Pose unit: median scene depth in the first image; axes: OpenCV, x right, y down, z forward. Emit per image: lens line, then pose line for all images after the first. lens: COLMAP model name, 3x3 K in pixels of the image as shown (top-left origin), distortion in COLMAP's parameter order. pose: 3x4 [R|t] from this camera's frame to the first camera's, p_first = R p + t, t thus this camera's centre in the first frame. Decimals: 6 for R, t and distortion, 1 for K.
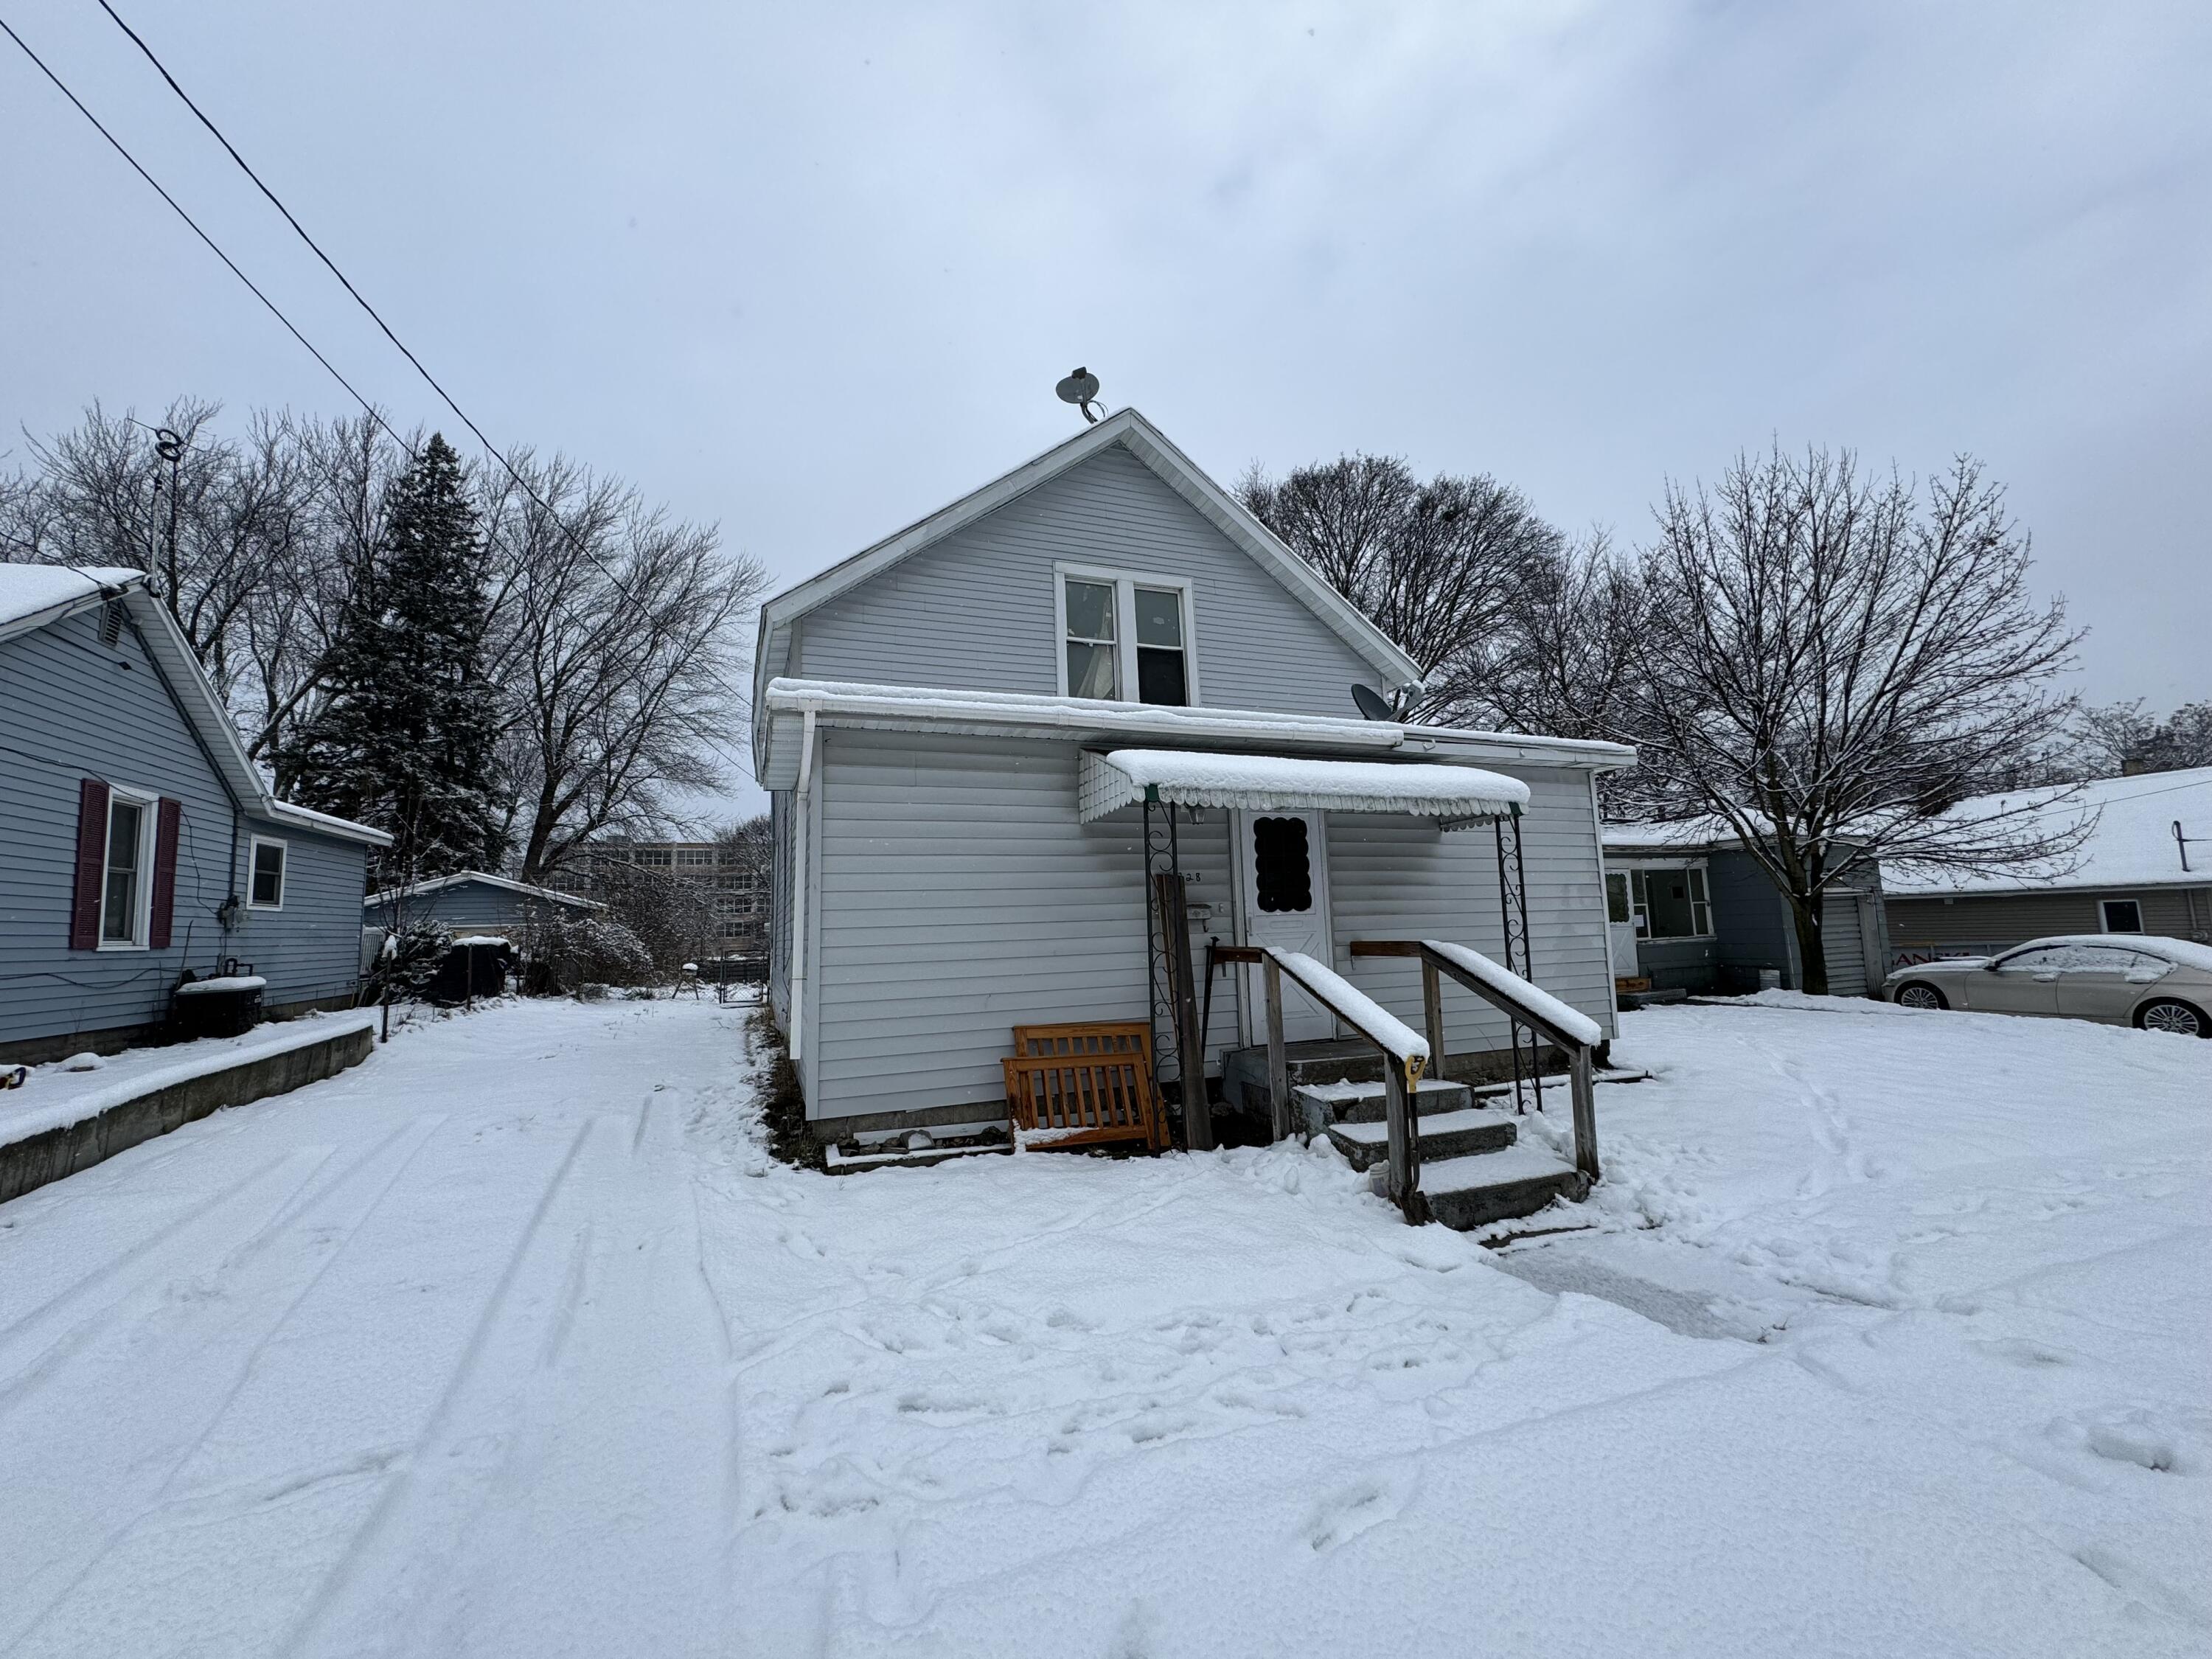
lens RADIAL K [[878.4, 0, 1098.9], [0, 878.4, 831.5], [0, 0, 1]] dist [-0.000191, -0.000213]
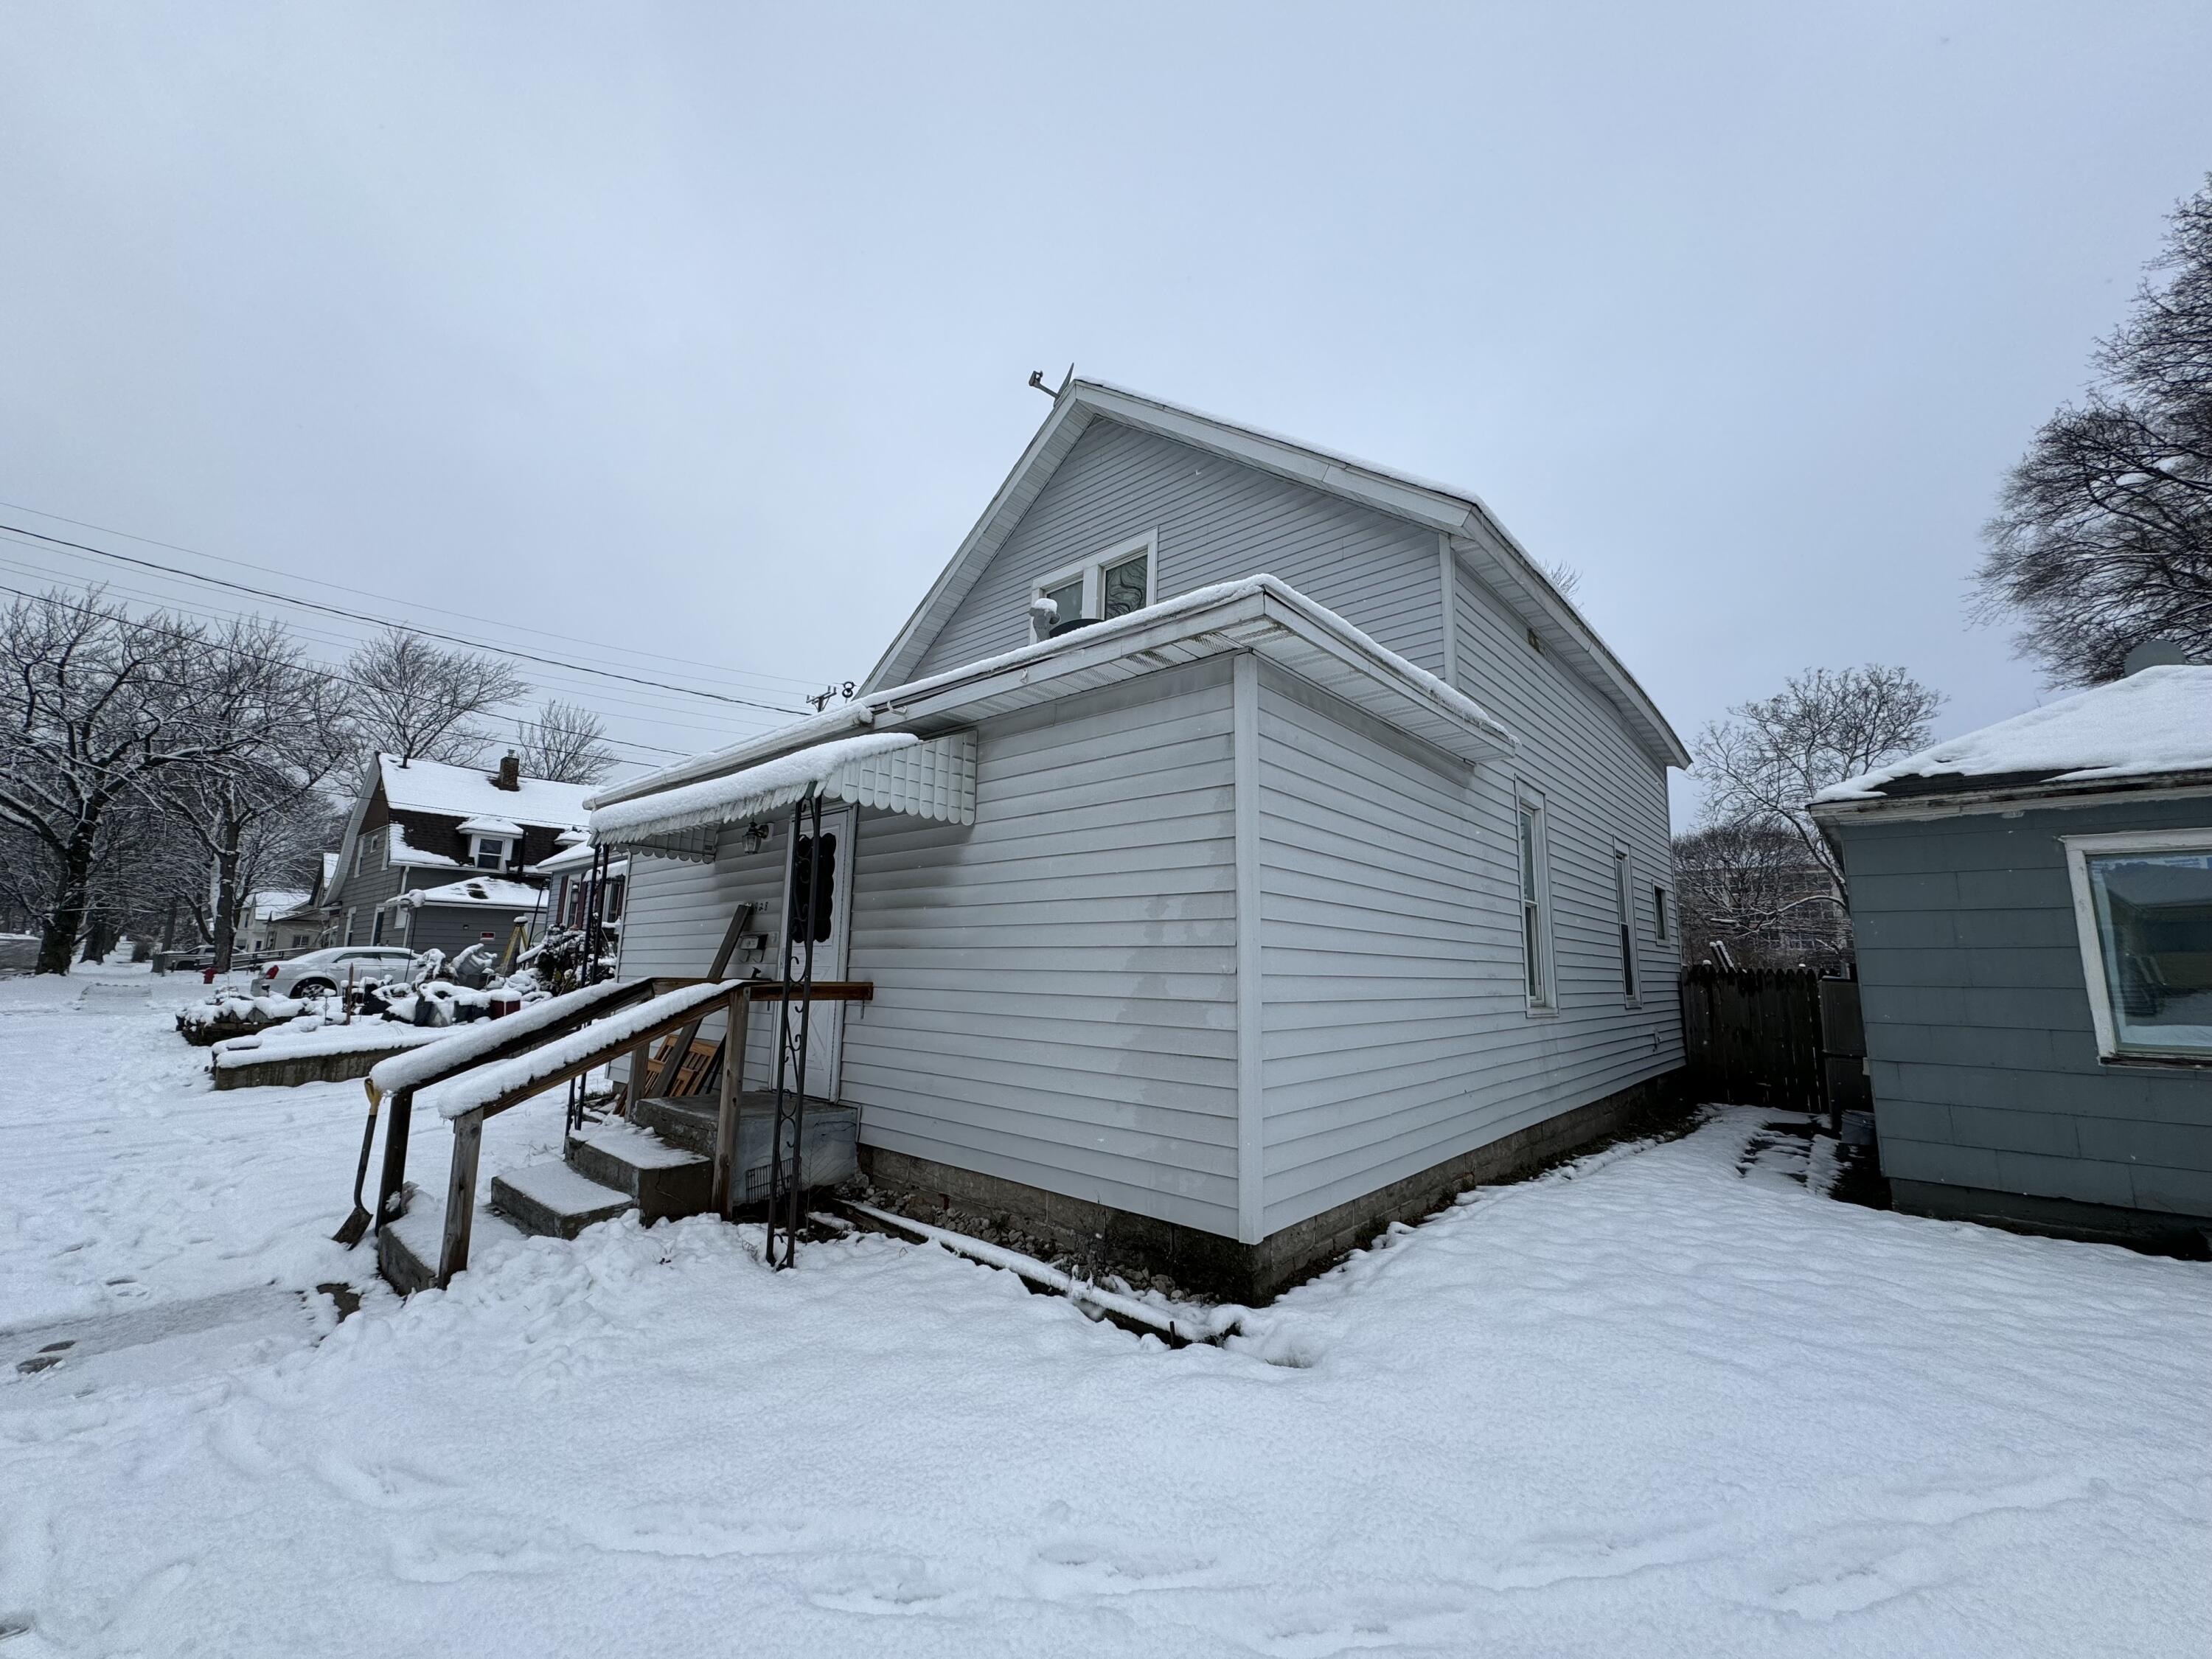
lens RADIAL K [[878.4, 0, 1094.4], [0, 878.4, 832.3], [0, 0, 1]] dist [-0.000191, -0.000213]
pose [[0.449966, -0.106771, -0.886640, 1.126648], [0.065495, 0.994099, -0.086473, 0.076646], [0.890641, -0.019161, 0.454304, 0.863699]]
